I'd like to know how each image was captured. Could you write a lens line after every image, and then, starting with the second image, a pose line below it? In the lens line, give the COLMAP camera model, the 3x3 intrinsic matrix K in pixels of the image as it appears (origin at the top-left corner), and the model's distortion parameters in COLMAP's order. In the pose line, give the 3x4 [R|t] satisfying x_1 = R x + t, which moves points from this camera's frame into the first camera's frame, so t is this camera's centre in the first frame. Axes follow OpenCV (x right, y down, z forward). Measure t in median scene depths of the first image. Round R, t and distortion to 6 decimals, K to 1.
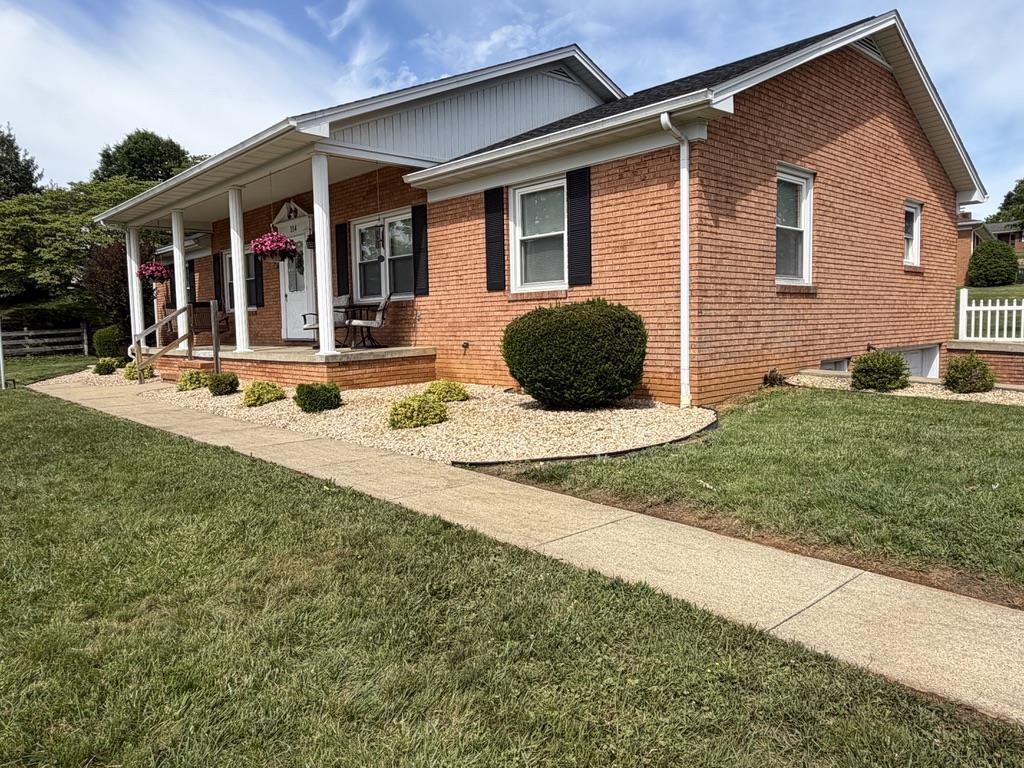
lens RADIAL K [[706.9, 0, 512.2], [0, 706.9, 384.3], [0, 0, 1]] dist [0.004920, -0.000013]
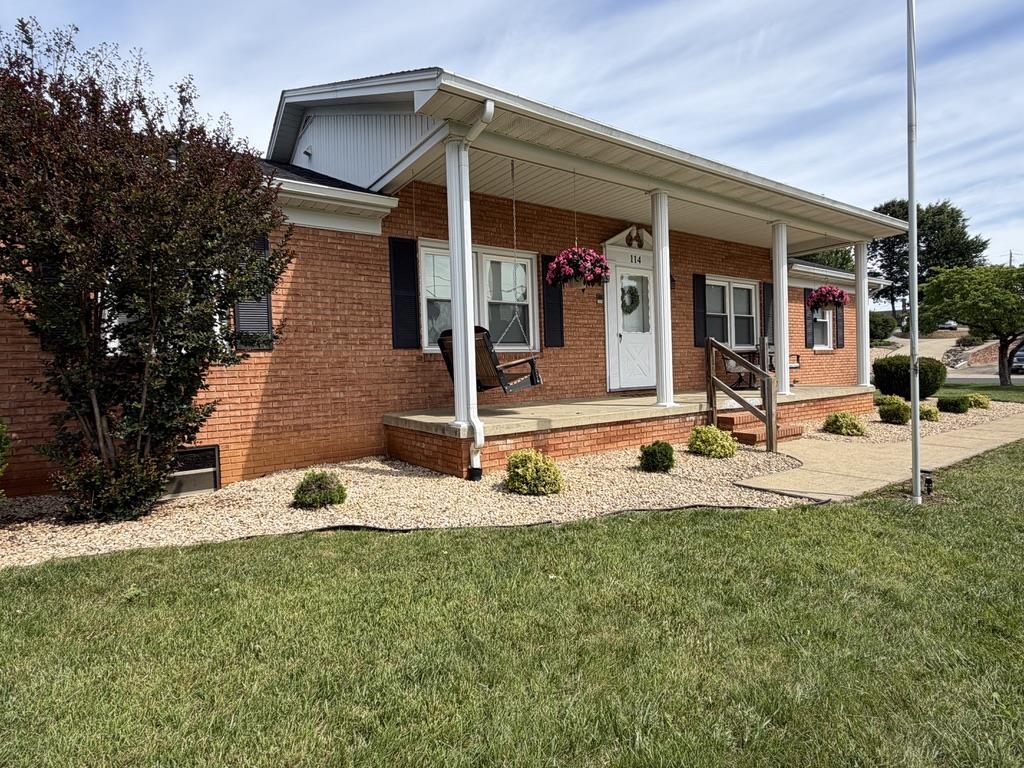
lens RADIAL K [[544.1, 0, 512.0], [0, 544.1, 381.9], [0, 0, 1]] dist [-0.004832, -0.000309]
pose [[0.137081, -0.002295, 0.990557, -1.847190], [0.113190, 0.993483, -0.013362, -0.150893], [-0.984072, 0.113953, 0.136447, 2.016103]]
